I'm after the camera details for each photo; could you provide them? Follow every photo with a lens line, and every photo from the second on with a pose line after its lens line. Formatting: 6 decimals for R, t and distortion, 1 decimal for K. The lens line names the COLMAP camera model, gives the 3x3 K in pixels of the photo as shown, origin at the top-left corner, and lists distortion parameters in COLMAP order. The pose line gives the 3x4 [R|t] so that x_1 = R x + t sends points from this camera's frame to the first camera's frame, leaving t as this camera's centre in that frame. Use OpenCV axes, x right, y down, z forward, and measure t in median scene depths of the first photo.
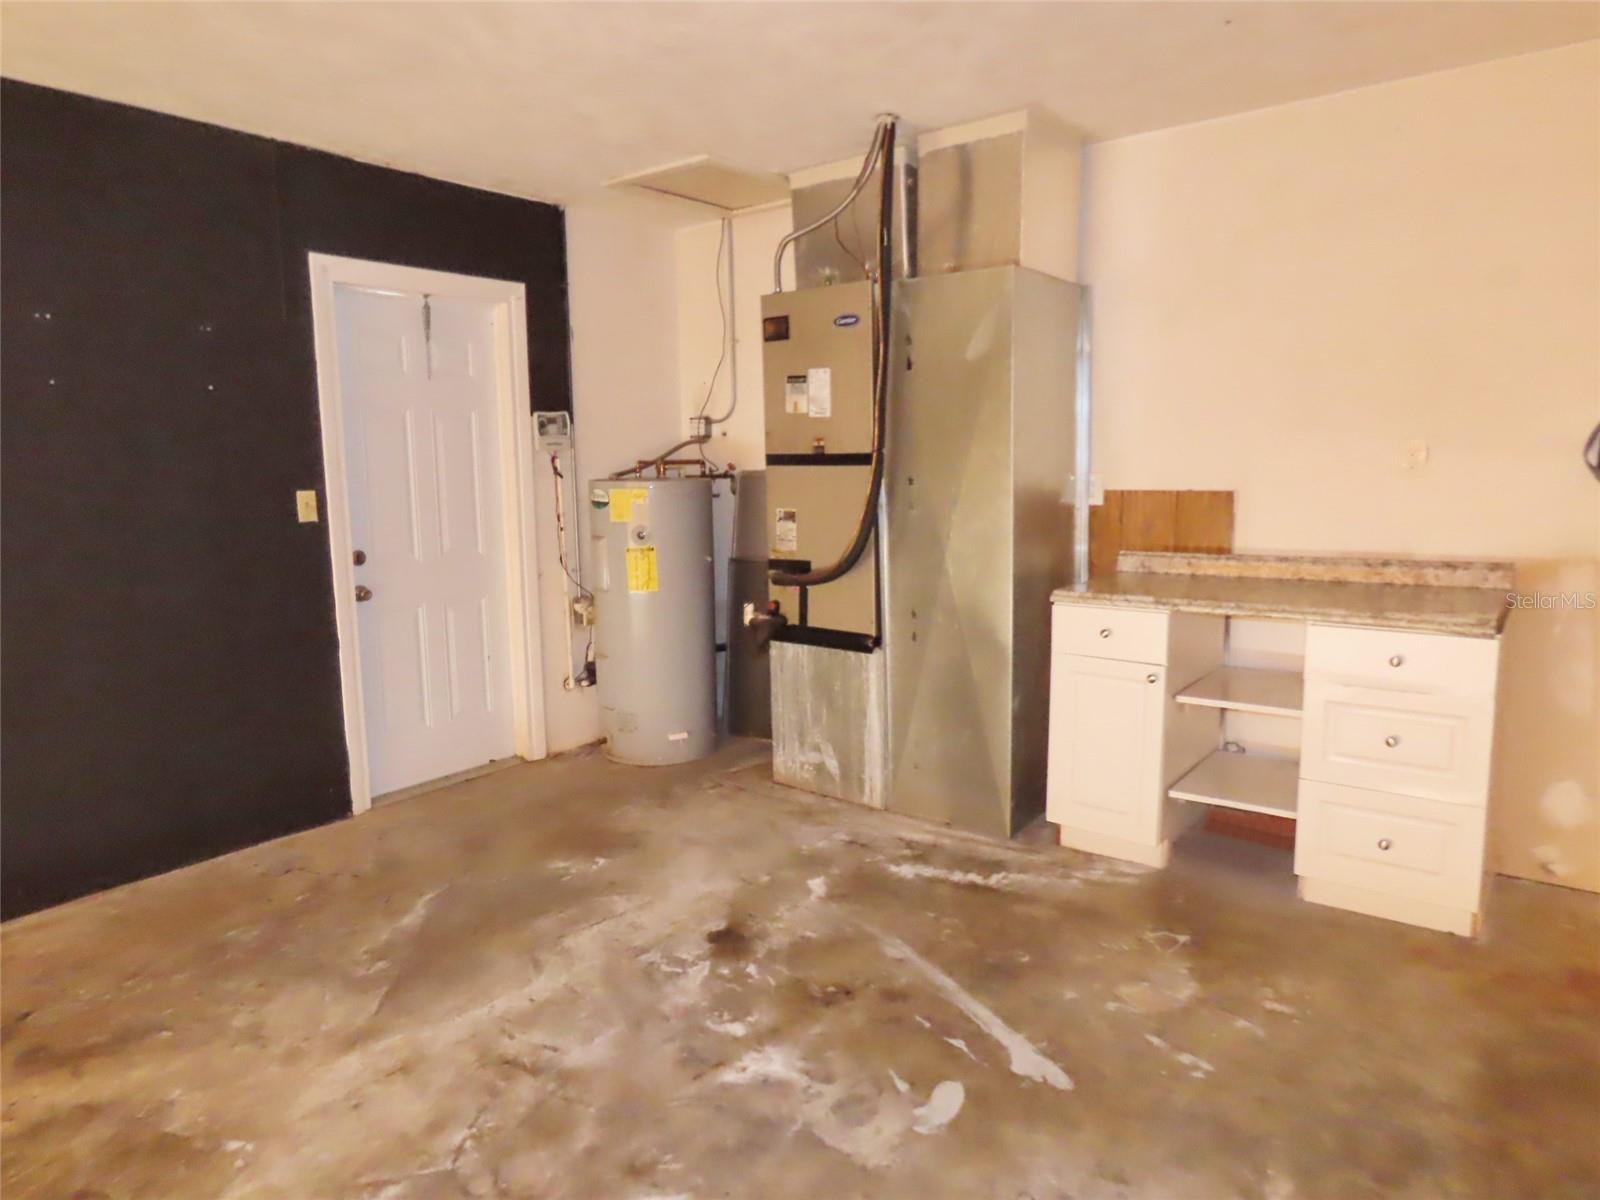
lens RADIAL K [[1002.1, 0, 800.0], [0, 1002.1, 600.0], [0, 0, 1]] dist [-0.008253, -0.000891]
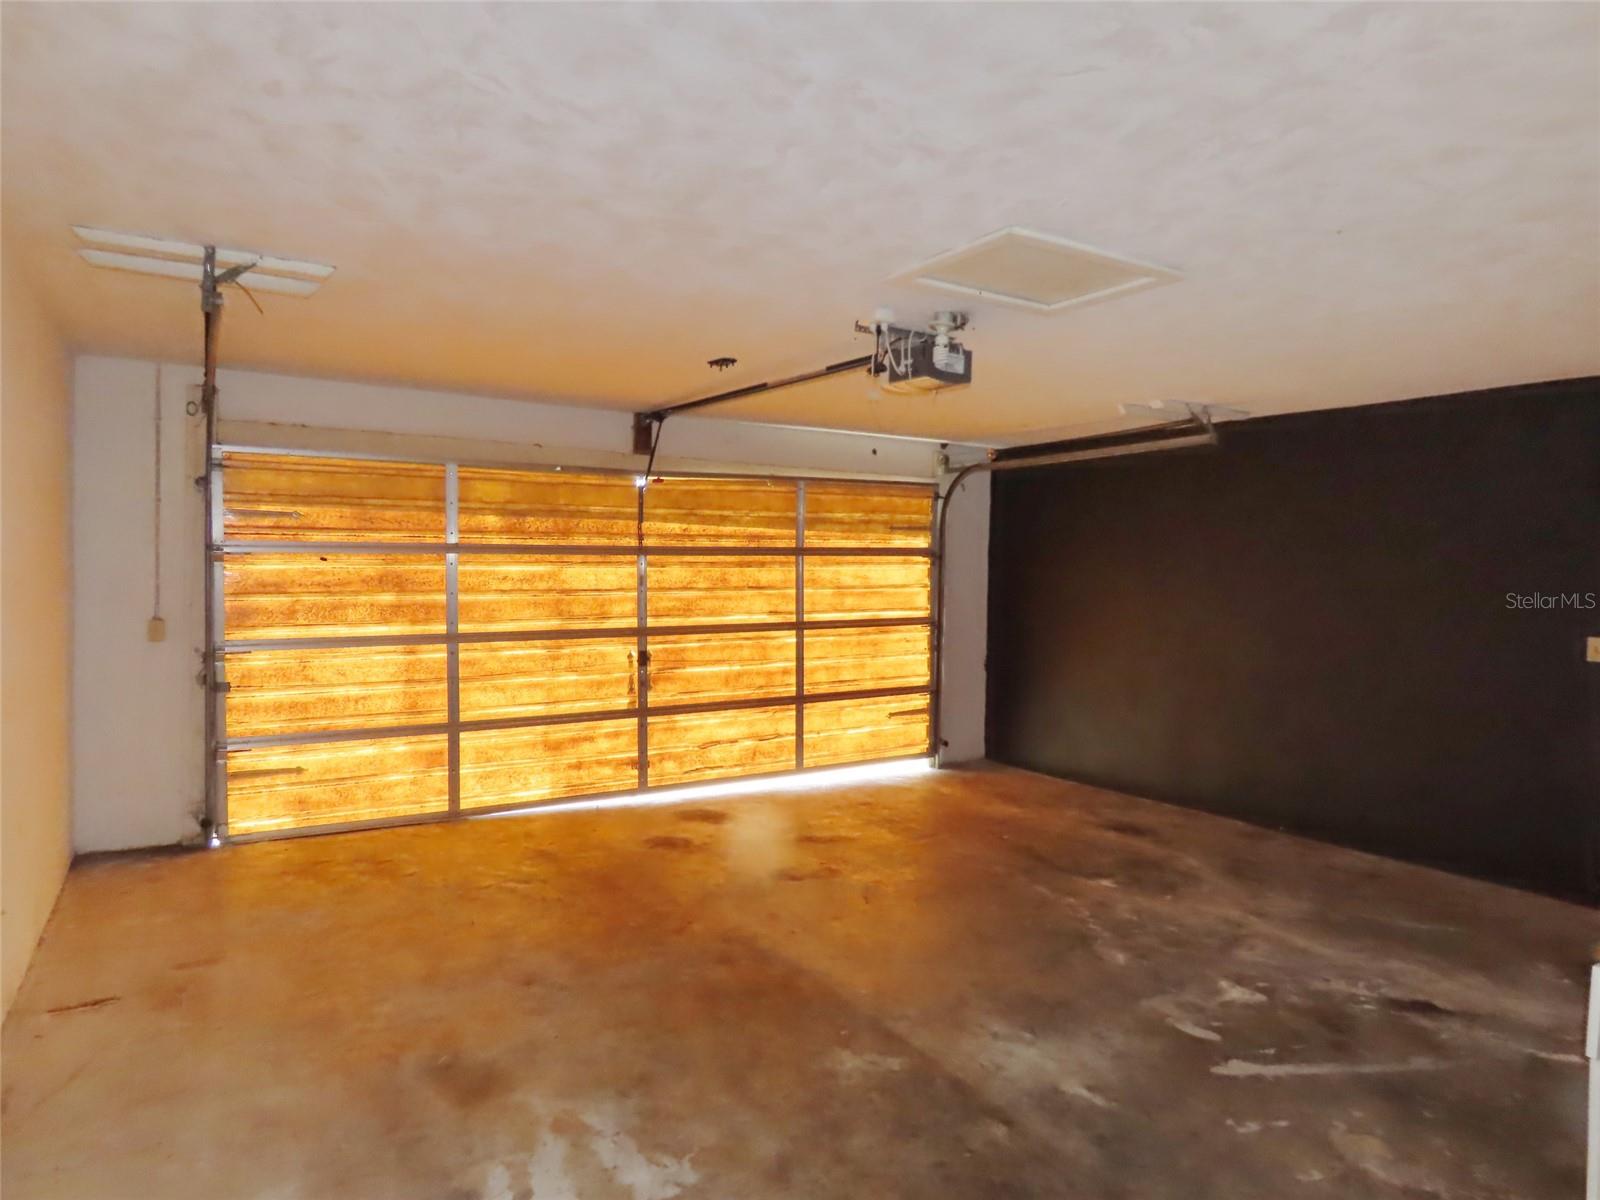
lens RADIAL K [[1002.1, 0, 800.0], [0, 1002.1, 600.0], [0, 0, 1]] dist [-0.008253, -0.000891]
pose [[-0.368914, 0.030475, -0.928964, 1.557244], [-0.136996, 0.986763, 0.086776, -0.187577], [0.919312, 0.159277, -0.359856, 0.755776]]
